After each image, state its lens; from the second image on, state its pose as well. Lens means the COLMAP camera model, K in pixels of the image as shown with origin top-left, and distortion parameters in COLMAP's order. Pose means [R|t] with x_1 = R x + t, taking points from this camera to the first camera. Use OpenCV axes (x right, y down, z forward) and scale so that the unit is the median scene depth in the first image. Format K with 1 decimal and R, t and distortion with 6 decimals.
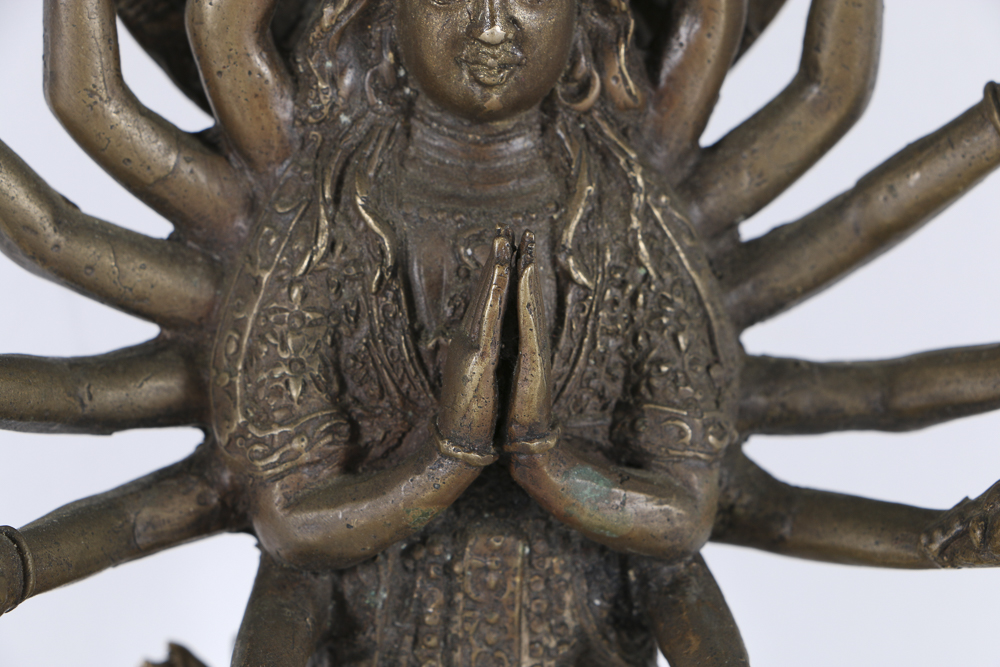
lens RADIAL K [[5166.4, 0, 493.3], [0, 5166.4, 334.0], [0, 0, 1]] dist [0.376670, 0.000000]
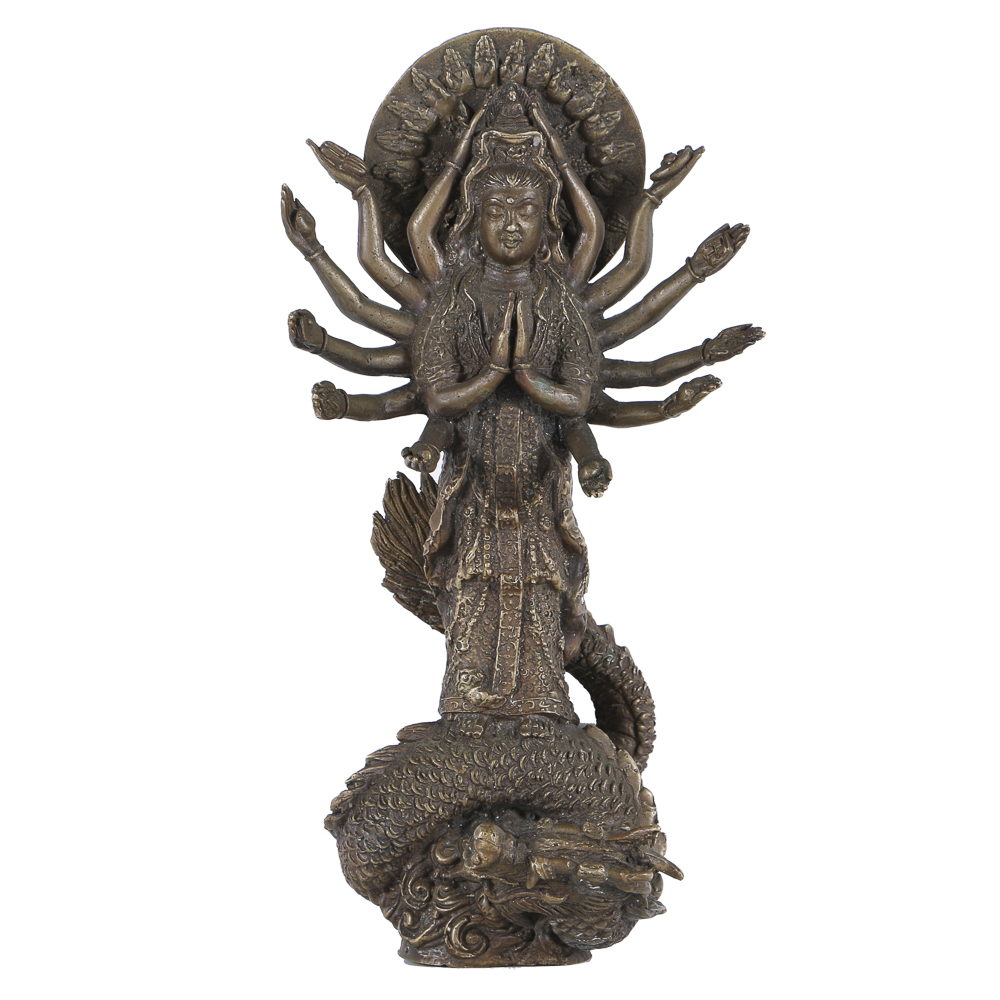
lens RADIAL K [[4694.8, 0, 489.9], [0, 4694.8, 499.8], [0, 0, 1]] dist [0.379335, 0.000000]
pose [[0.997822, 0.009384, -0.065289, 0.158401], [-0.022414, 0.979165, -0.201827, 0.611636], [0.062034, 0.202851, 0.977243, -1.518914]]
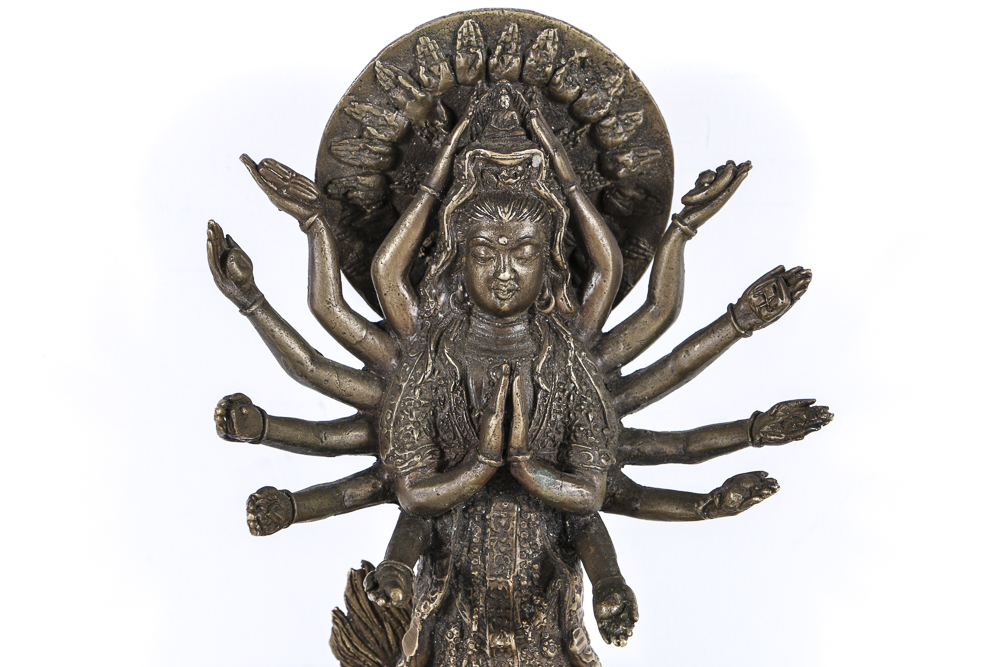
lens RADIAL K [[3362.0, 0, 492.9], [0, 3362.0, 339.9], [0, 0, 1]] dist [0.342791, 0.000000]
pose [[0.998370, 0.010881, -0.056035, 0.075762], [-0.016052, 0.995568, -0.092662, 0.103739], [0.054778, 0.093411, 0.994120, -0.448299]]
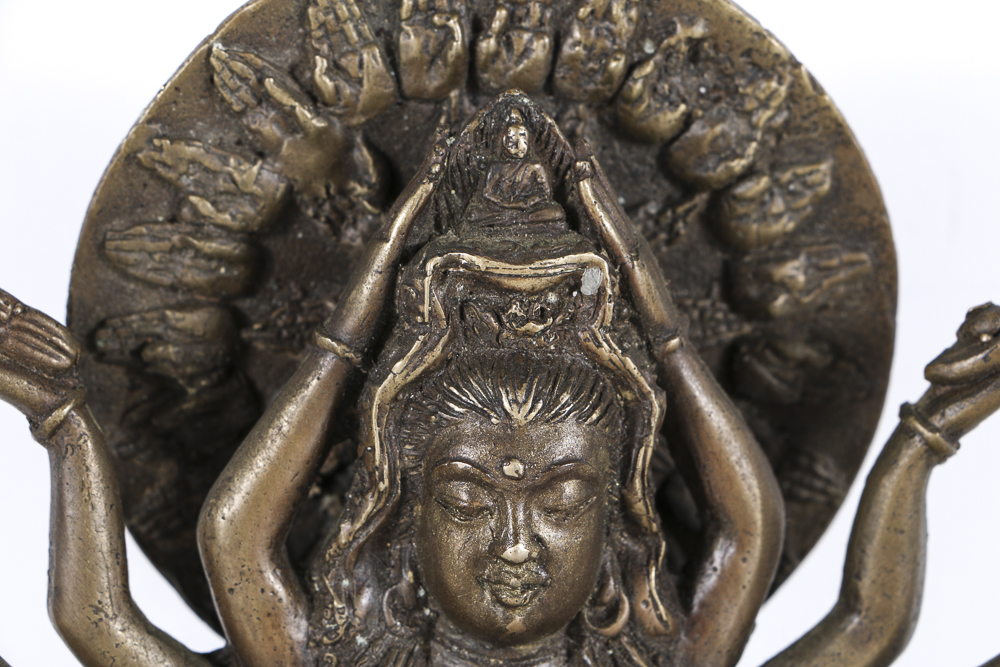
lens RADIAL K [[5166.4, 0, 496.5], [0, 5166.4, 339.2], [0, 0, 1]] dist [0.376670, 0.000000]
pose [[0.999718, 0.015002, -0.018382, 0.012979], [-0.016999, 0.993355, -0.113828, 0.011487], [0.016552, 0.114109, 0.993330, 0.045051]]
